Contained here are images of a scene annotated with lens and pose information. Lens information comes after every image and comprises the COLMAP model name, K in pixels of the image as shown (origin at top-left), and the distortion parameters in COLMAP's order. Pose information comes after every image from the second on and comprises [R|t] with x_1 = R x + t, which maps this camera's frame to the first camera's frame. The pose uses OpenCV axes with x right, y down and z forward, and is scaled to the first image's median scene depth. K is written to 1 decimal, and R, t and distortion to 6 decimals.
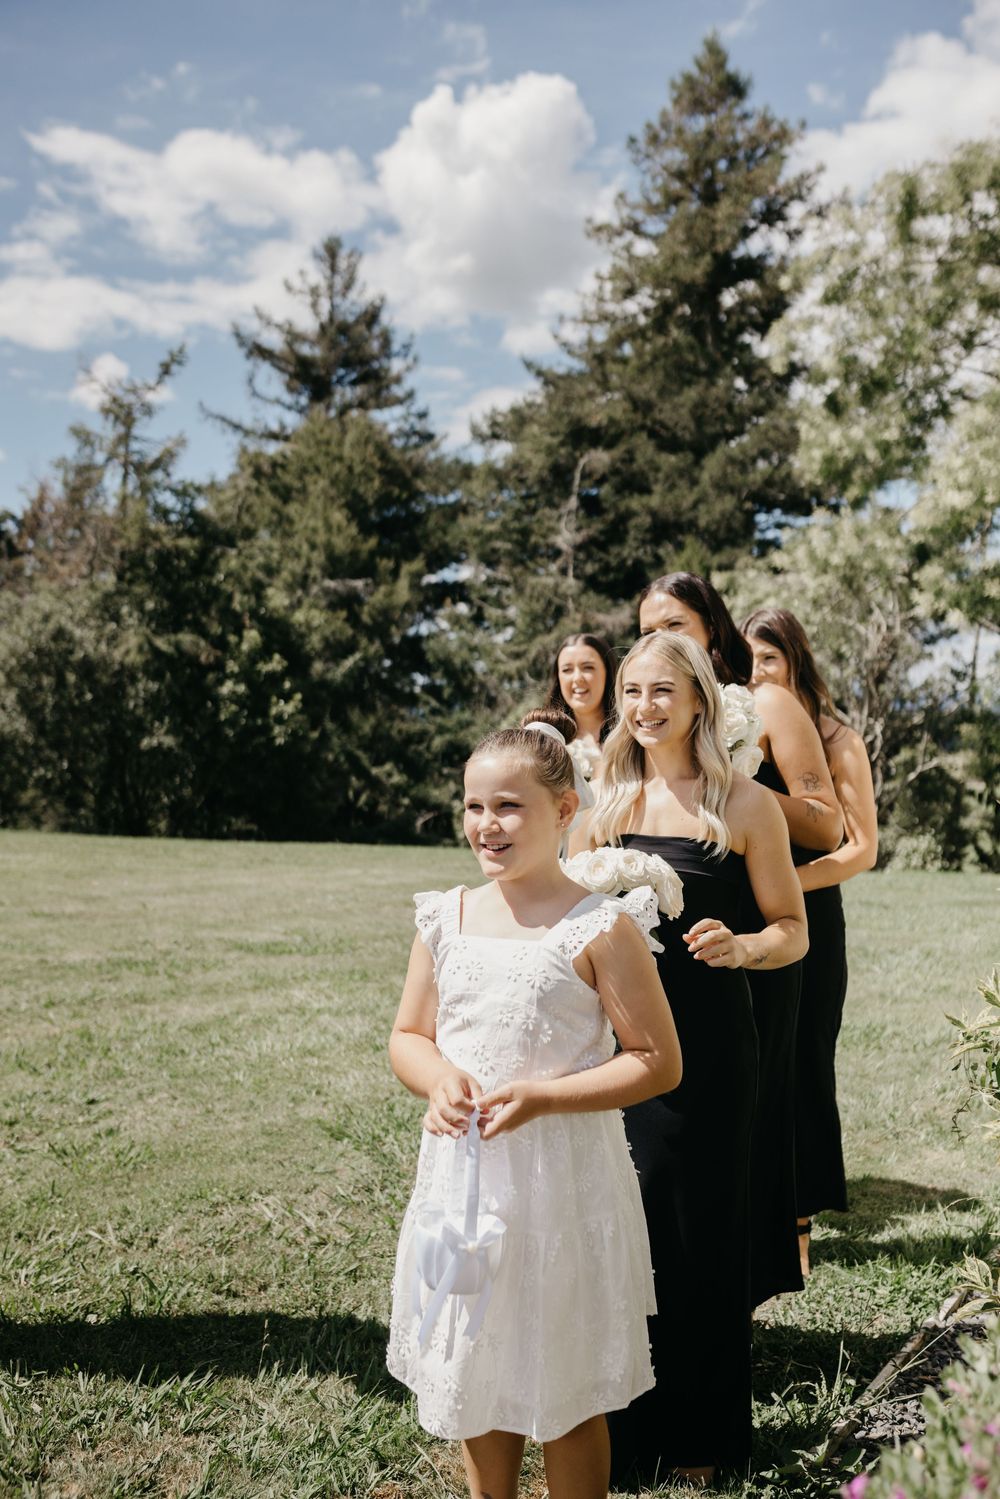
lens RADIAL K [[1518.0, 0, 500.0], [0, 1518.0, 749.5], [0, 0, 1]] dist [-0.000080, 0.008144]
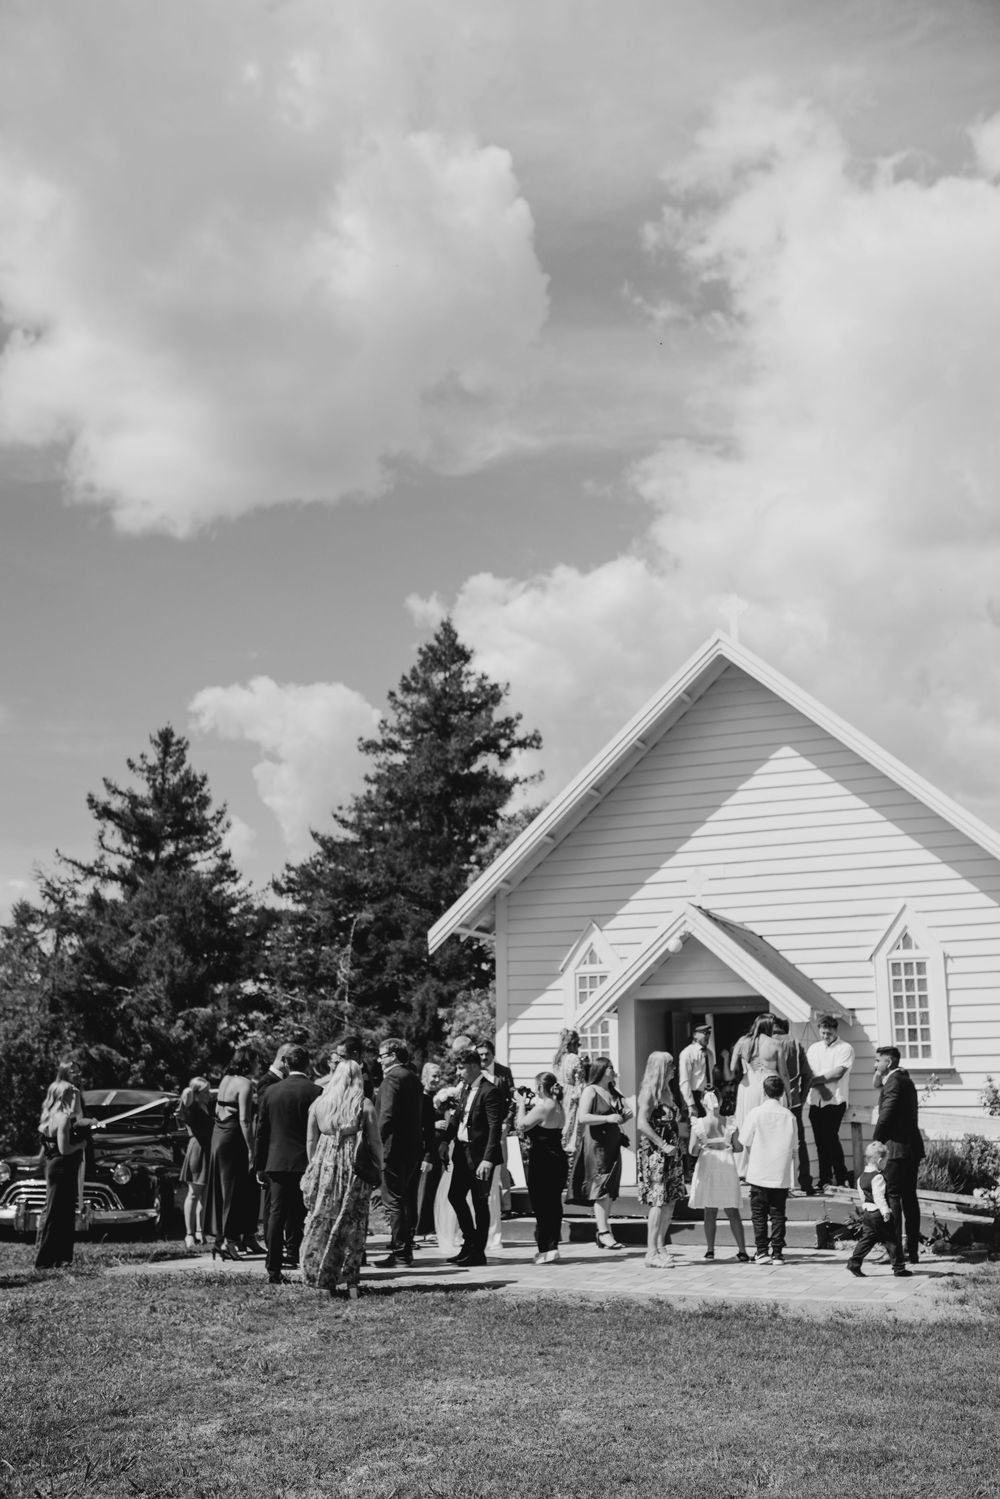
lens RADIAL K [[1533.1, 0, 500.6], [0, 1533.1, 724.3], [0, 0, 1]] dist [-0.038052, 0.006388]
pose [[0.987442, 0.031690, 0.154774, -0.034821], [0.009192, 0.966492, -0.256532, 0.006463], [-0.157717, 0.254733, 0.954063, -0.394040]]
